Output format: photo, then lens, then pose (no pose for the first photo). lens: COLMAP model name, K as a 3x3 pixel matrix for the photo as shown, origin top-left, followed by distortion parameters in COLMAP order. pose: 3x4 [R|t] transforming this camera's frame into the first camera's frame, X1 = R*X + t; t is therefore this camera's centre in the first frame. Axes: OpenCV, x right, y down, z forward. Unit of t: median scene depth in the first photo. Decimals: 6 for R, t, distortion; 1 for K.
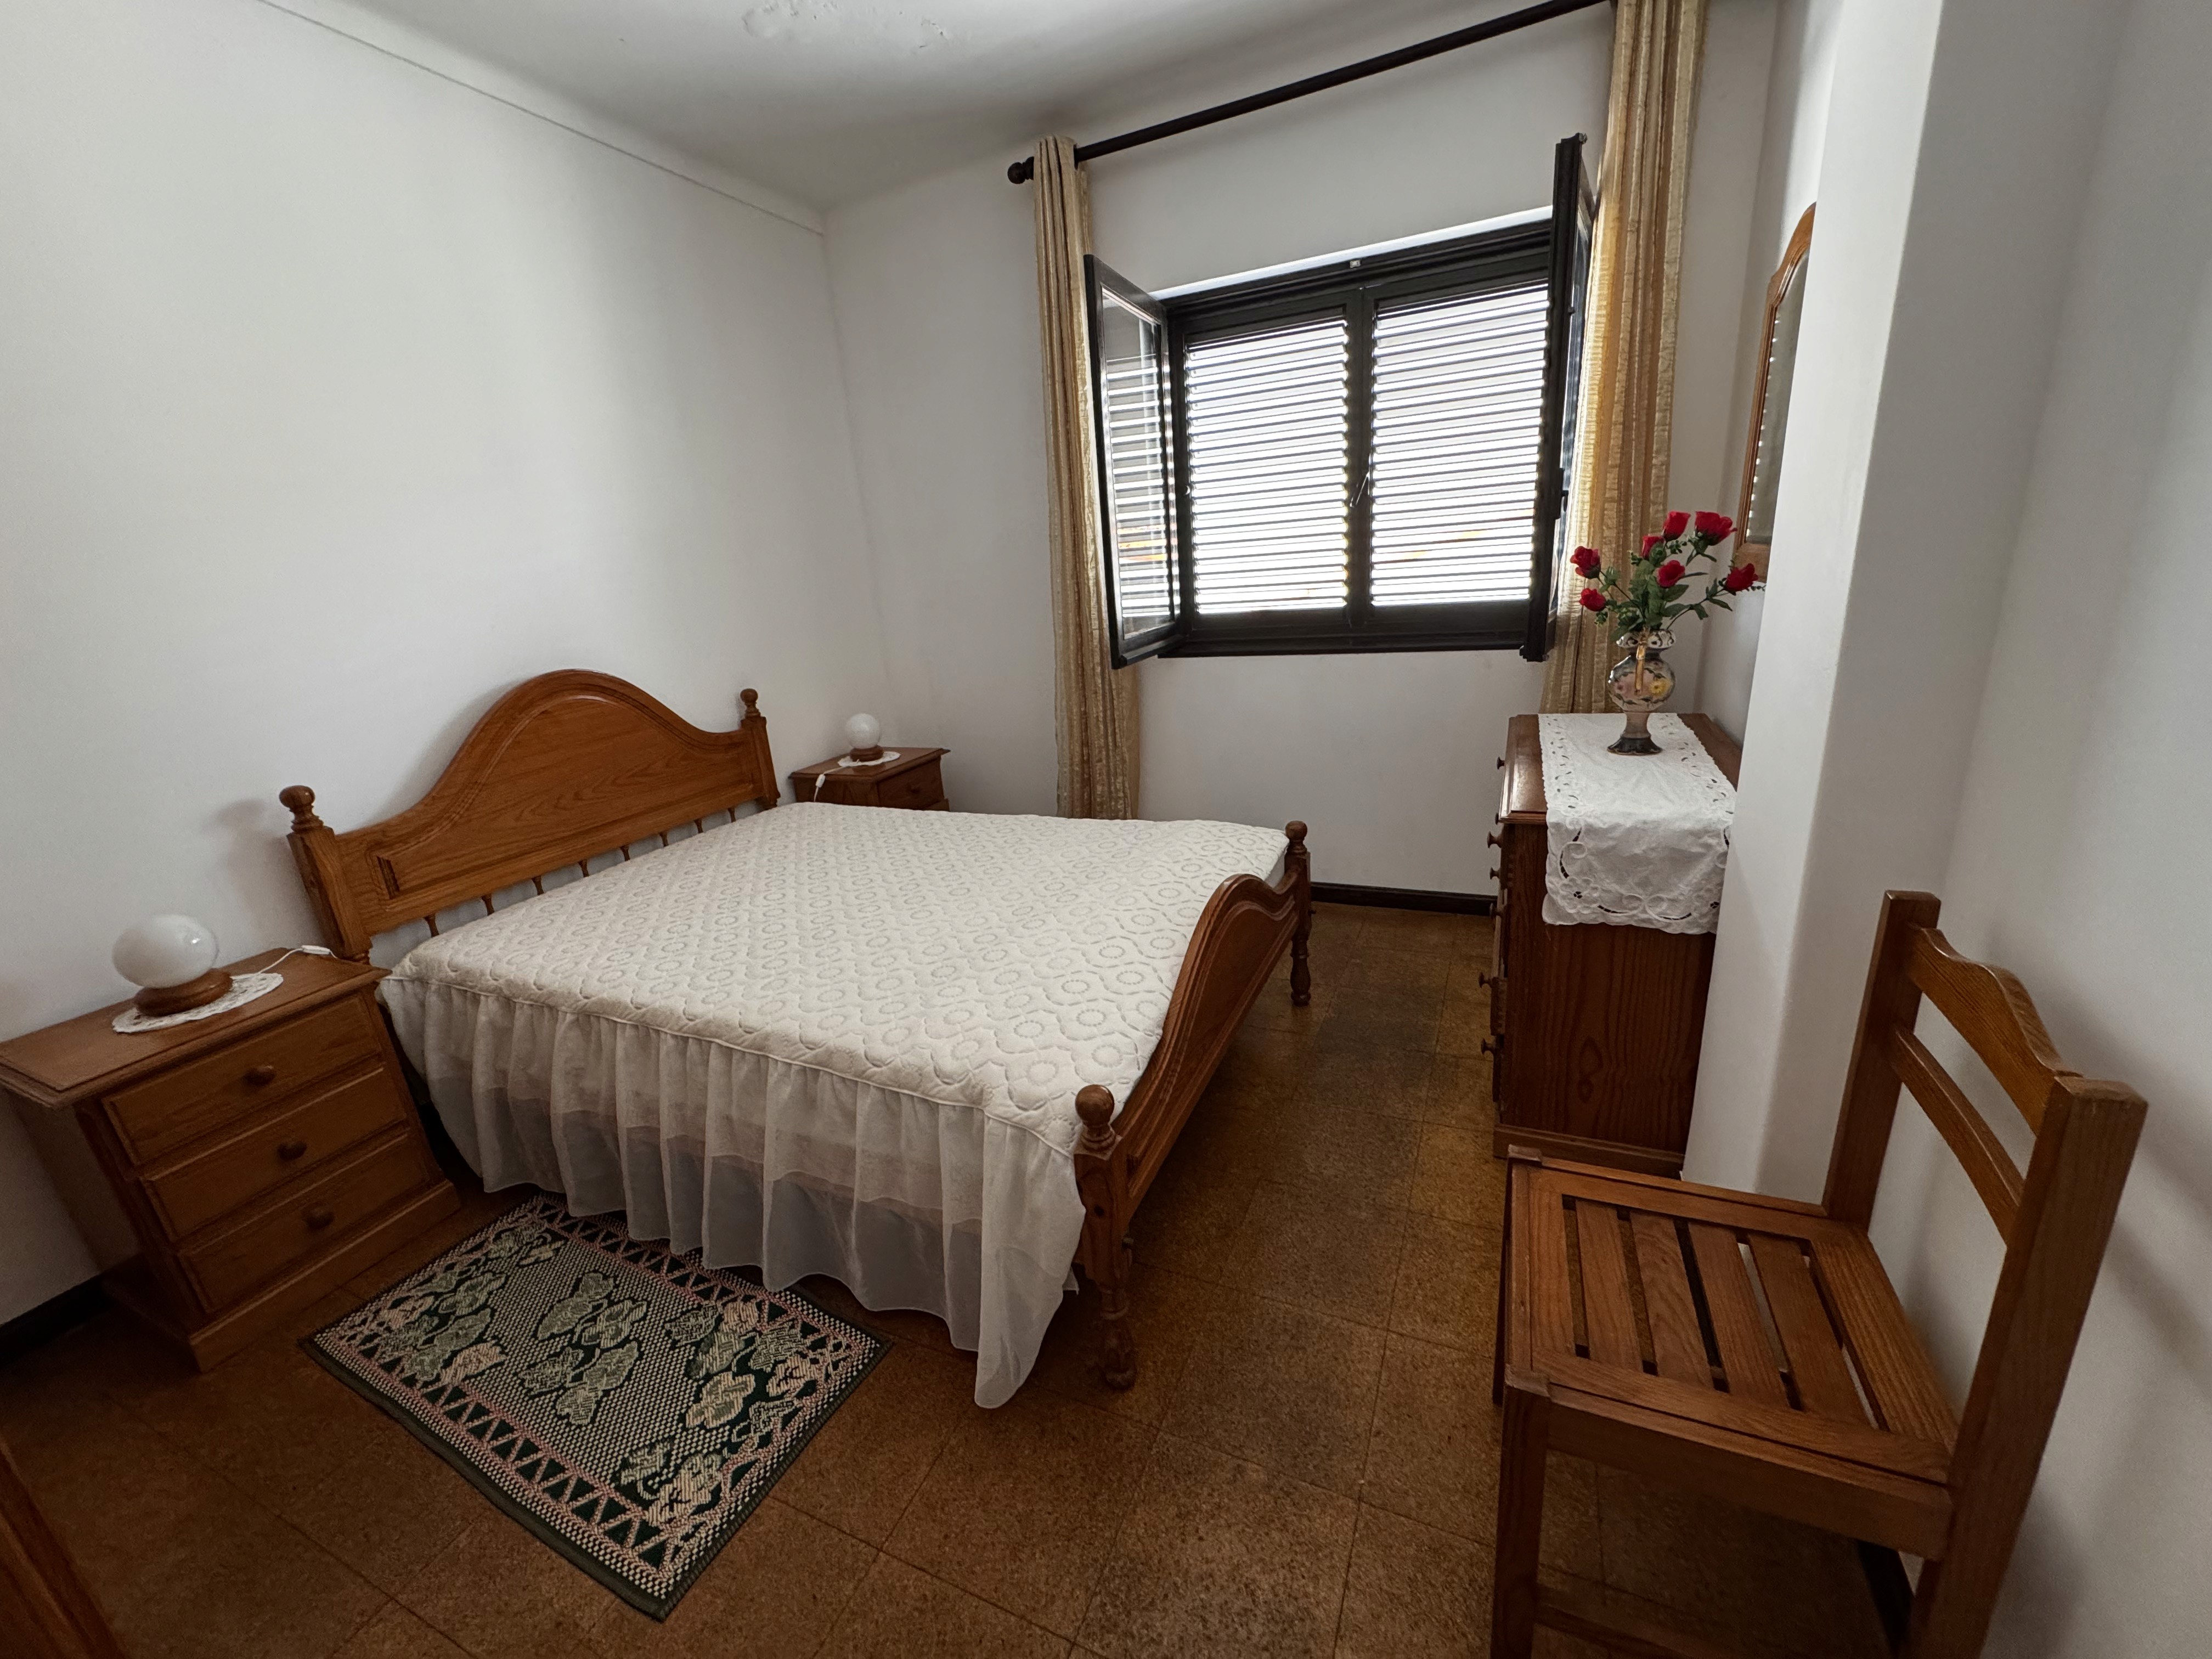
lens RADIAL K [[868.6, 0, 1106.0], [0, 868.6, 829.5], [0, 0, 1]] dist [-0.073932, 0.016185]
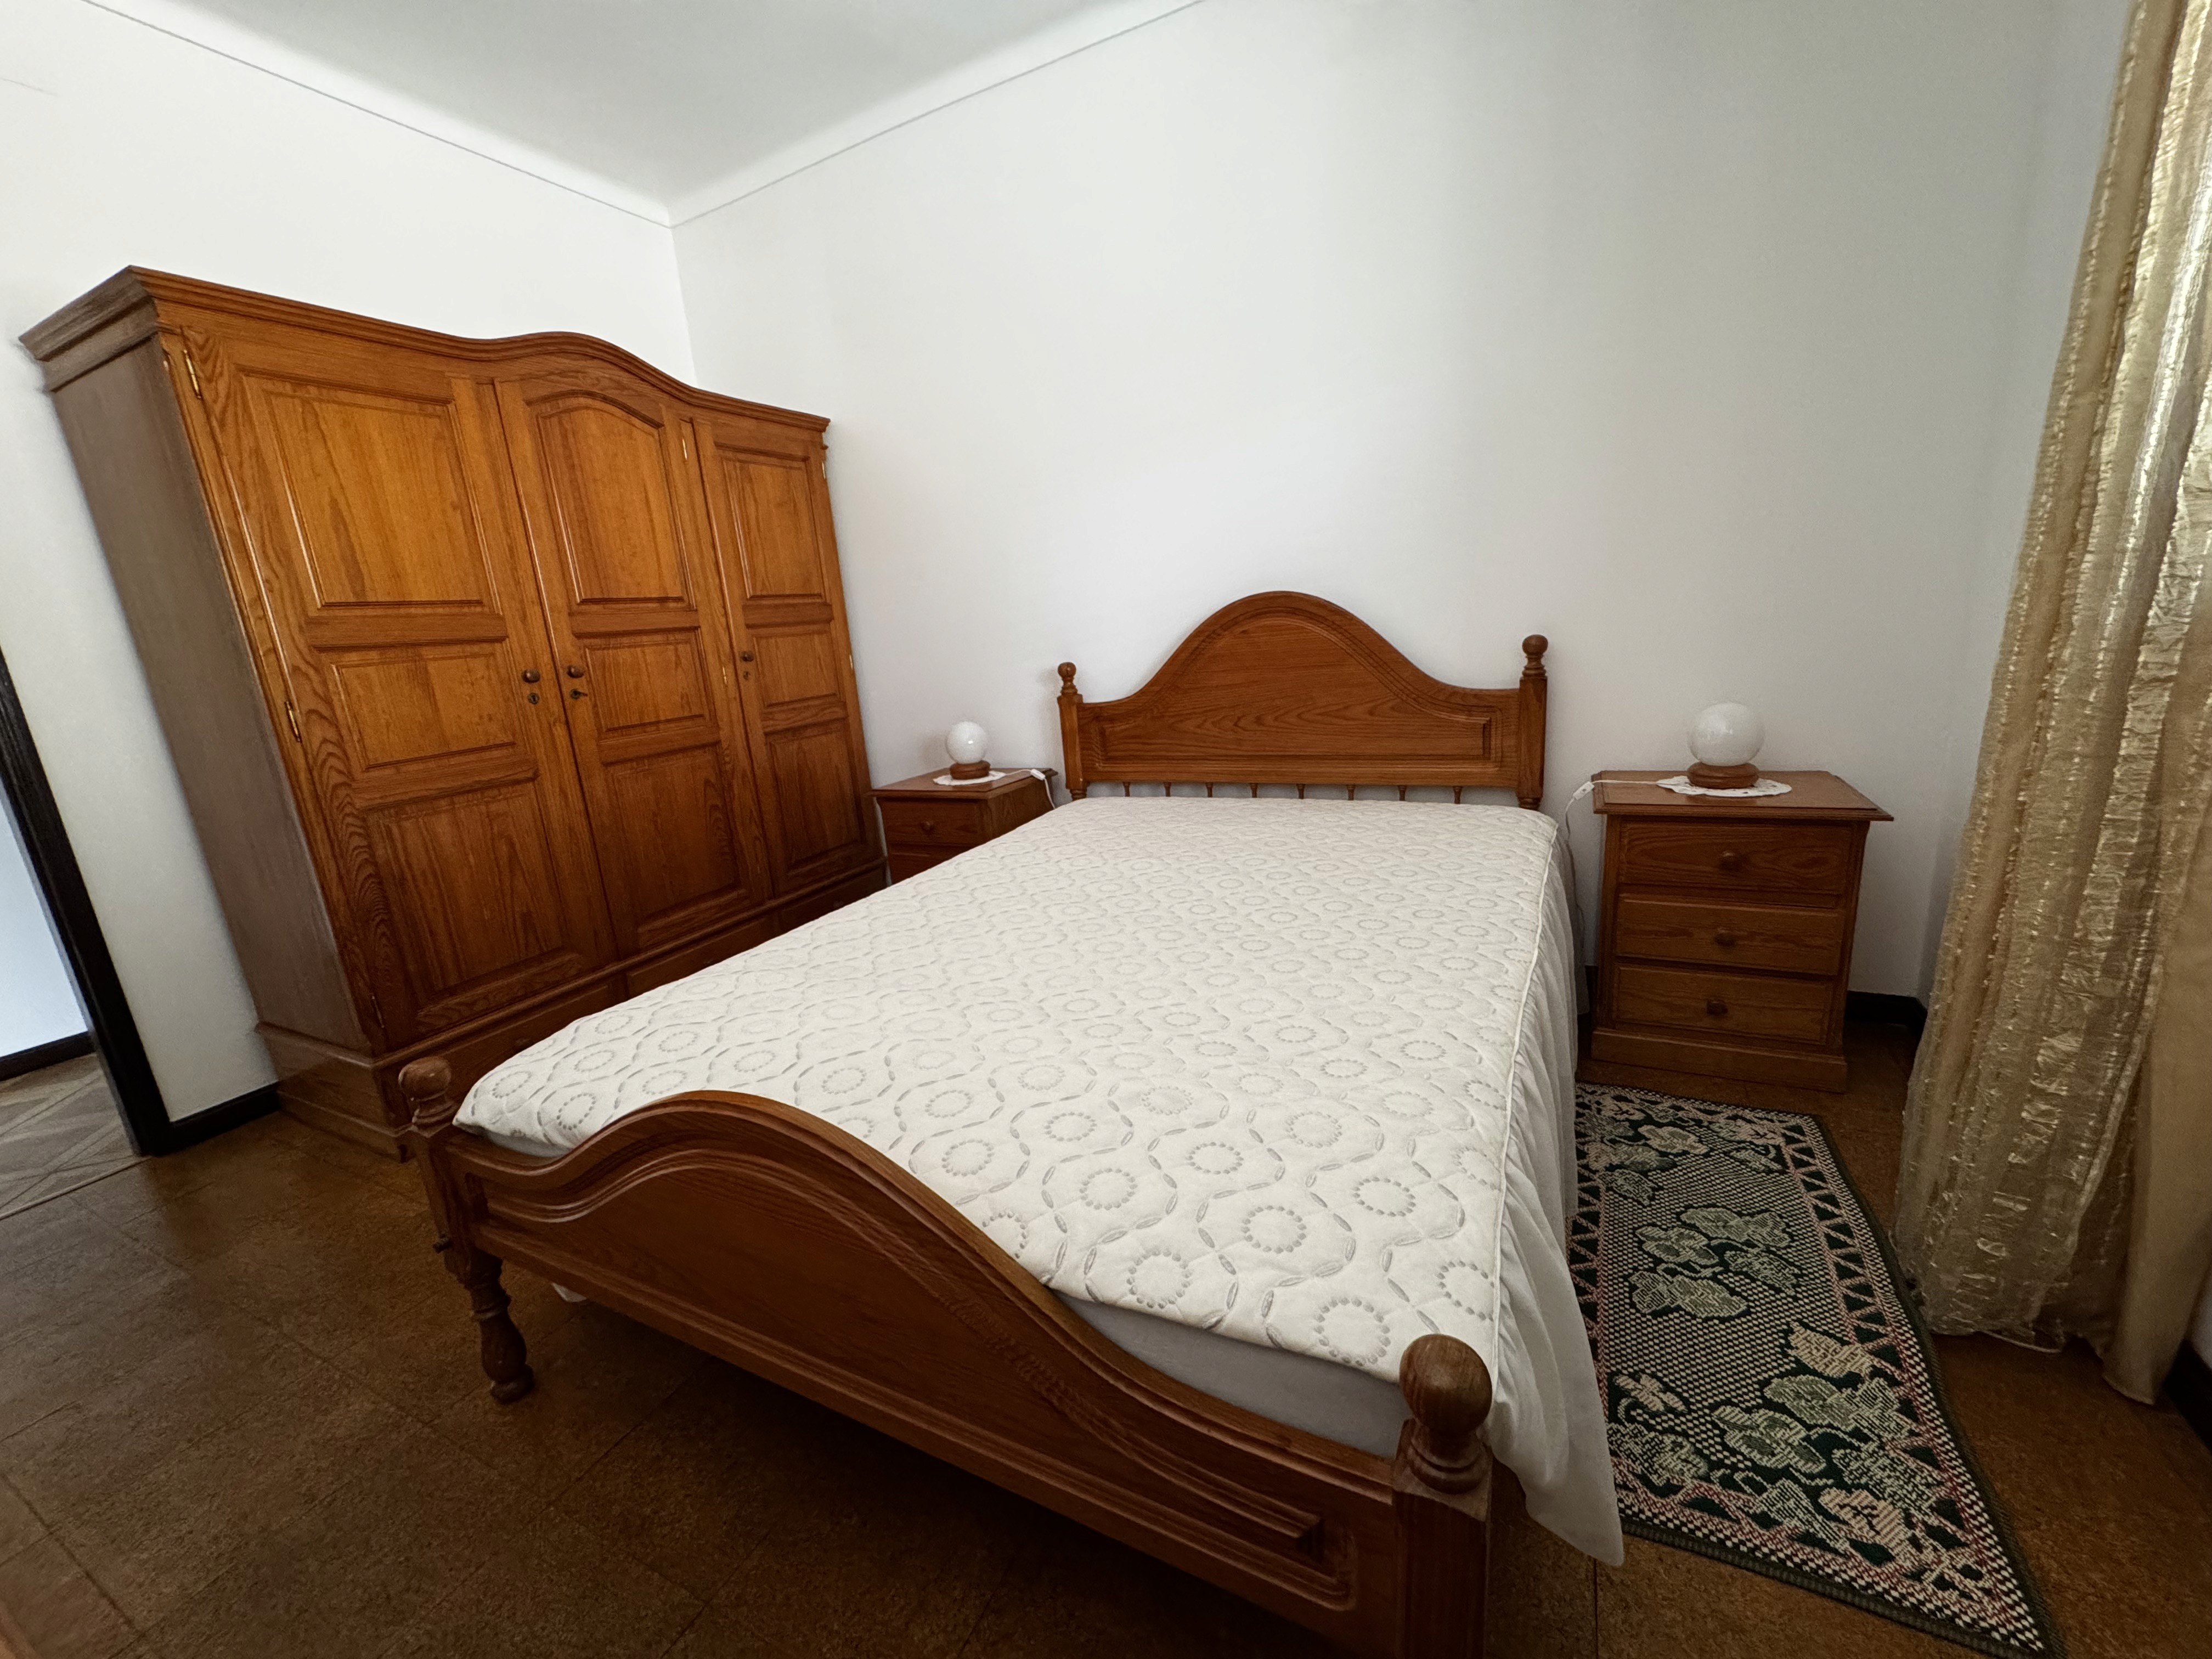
lens RADIAL K [[868.6, 0, 1106.0], [0, 868.6, 829.5], [0, 0, 1]] dist [-0.073932, 0.016185]
pose [[-0.037395, 0.371704, -0.927598, 0.111472], [-0.168904, 0.912541, 0.372480, -0.081523], [0.984923, 0.170604, 0.028658, 0.246239]]
